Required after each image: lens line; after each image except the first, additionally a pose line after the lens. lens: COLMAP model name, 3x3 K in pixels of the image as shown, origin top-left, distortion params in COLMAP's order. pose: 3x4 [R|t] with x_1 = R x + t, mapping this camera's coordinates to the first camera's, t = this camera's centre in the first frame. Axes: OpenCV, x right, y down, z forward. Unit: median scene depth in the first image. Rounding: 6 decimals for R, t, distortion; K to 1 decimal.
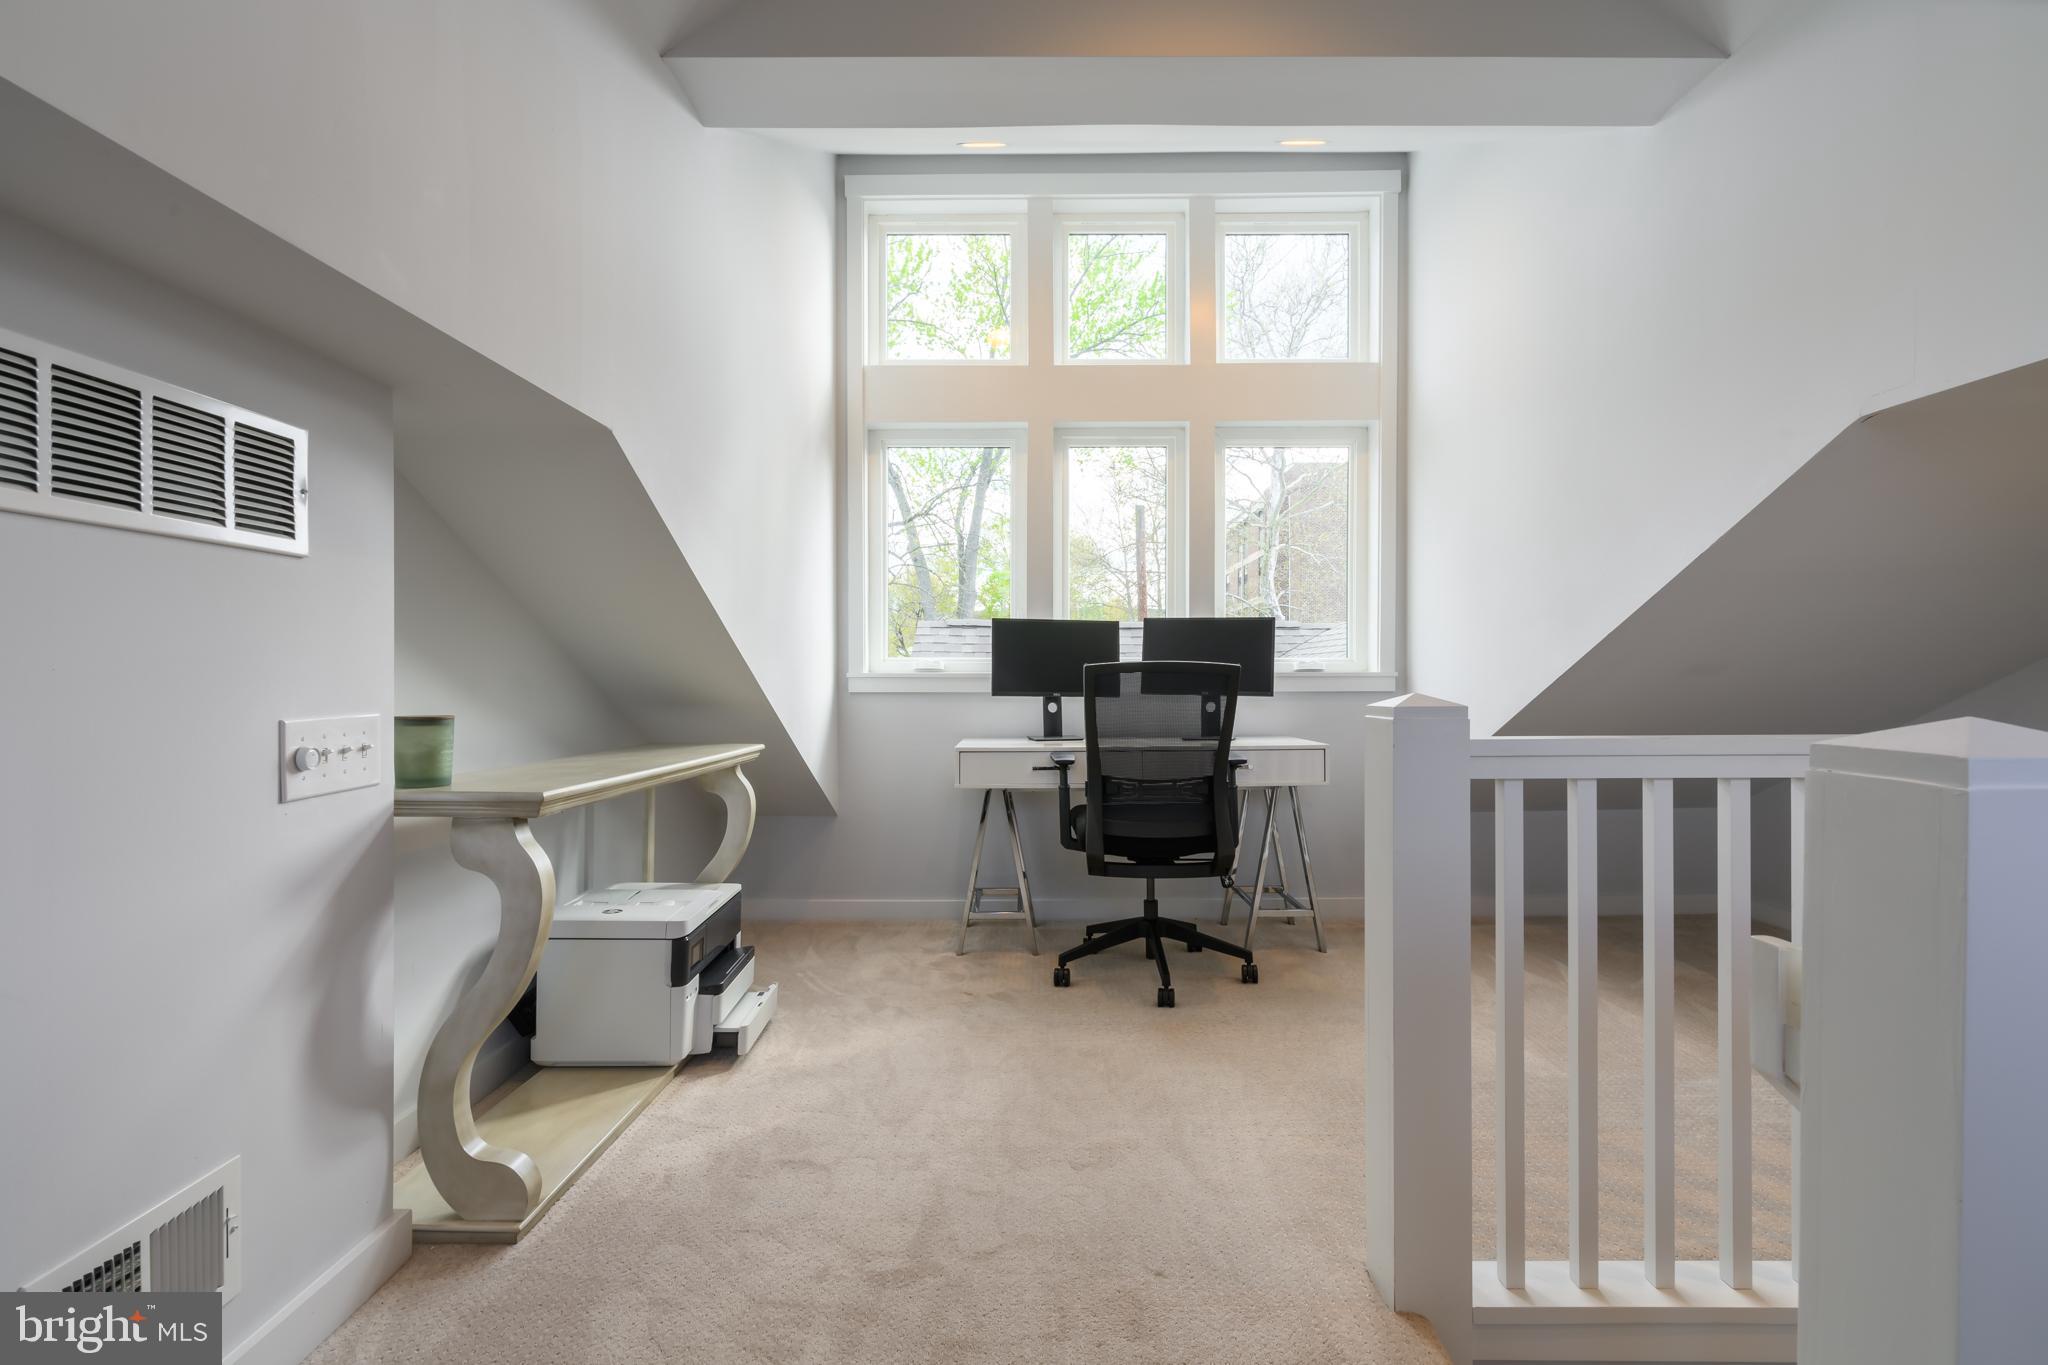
lens RADIAL K [[987.7, 0, 1021.5], [0, 987.7, 678.7], [0, 0, 1]] dist [-0.003999, 0.007908]
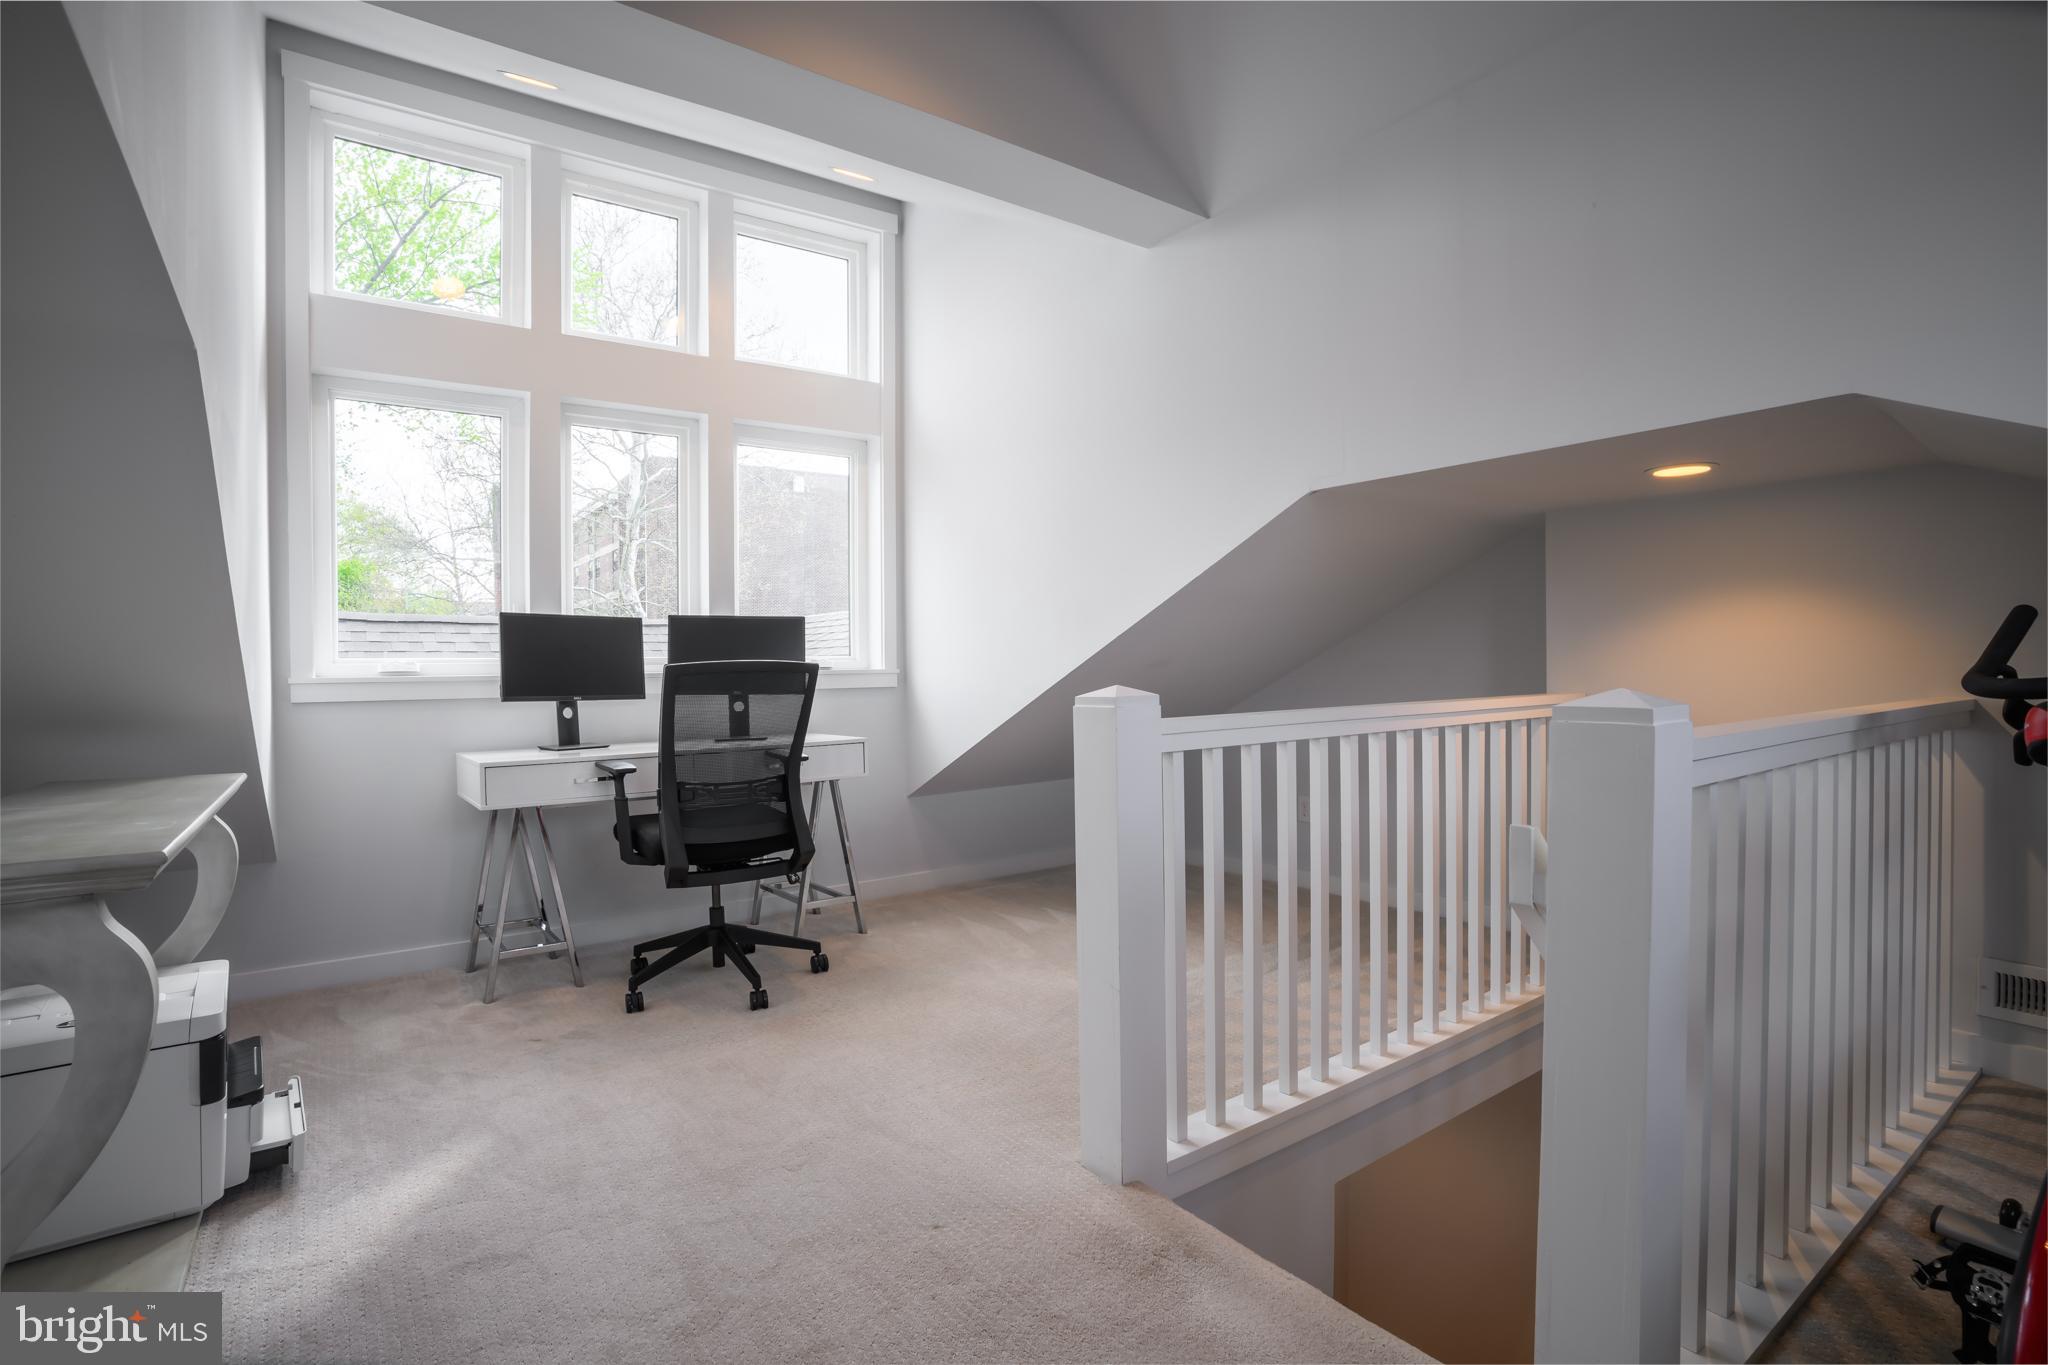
lens RADIAL K [[962.8, 0, 1118.8], [0, 962.8, 675.8], [0, 0, 1]] dist [-0.077809, 0.026230]
pose [[0.794496, -0.015714, 0.607066, -0.115544], [0.015773, 0.999862, 0.005238, -0.001272], [-0.607064, 0.005413, 0.794634, 0.021497]]
